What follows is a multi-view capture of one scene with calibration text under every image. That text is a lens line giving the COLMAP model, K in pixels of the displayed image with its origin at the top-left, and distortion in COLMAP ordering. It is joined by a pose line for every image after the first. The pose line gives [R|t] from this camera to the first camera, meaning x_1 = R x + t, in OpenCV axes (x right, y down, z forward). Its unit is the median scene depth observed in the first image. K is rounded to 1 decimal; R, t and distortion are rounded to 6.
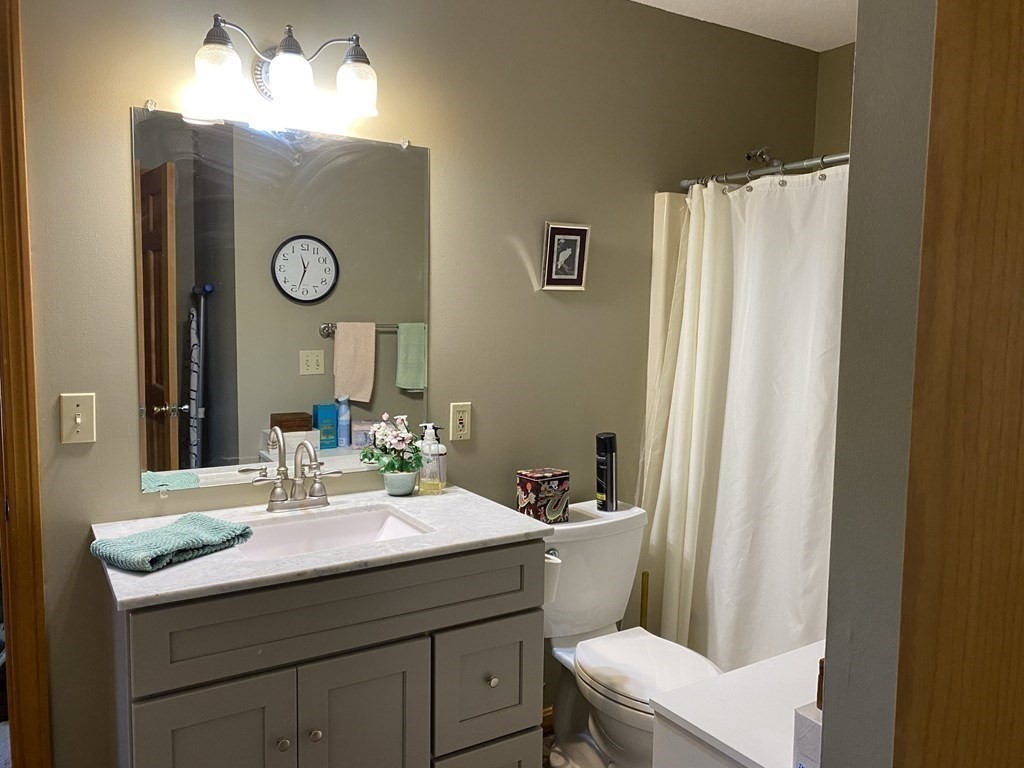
lens RADIAL K [[802.5, 0, 505.1], [0, 802.5, 379.2], [0, 0, 1]] dist [0.101657, -0.177347]
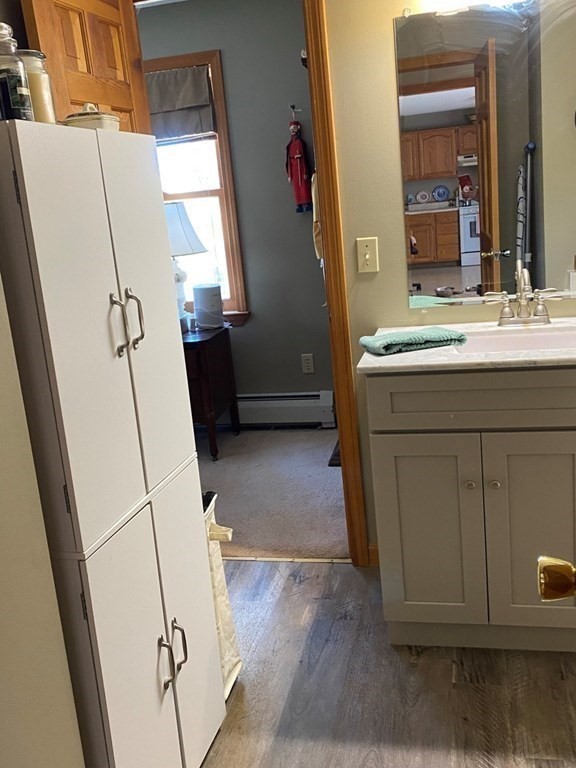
lens RADIAL K [[795.0, 0, 288.0], [0, 795.0, 384.0], [0, 0, 1]] dist [-0.000630, -0.008558]
pose [[0.701564, 0.076403, -0.708499, 0.360908], [0.052338, 0.986026, 0.158157, 0.038913], [0.710682, -0.148039, 0.687762, -0.099835]]
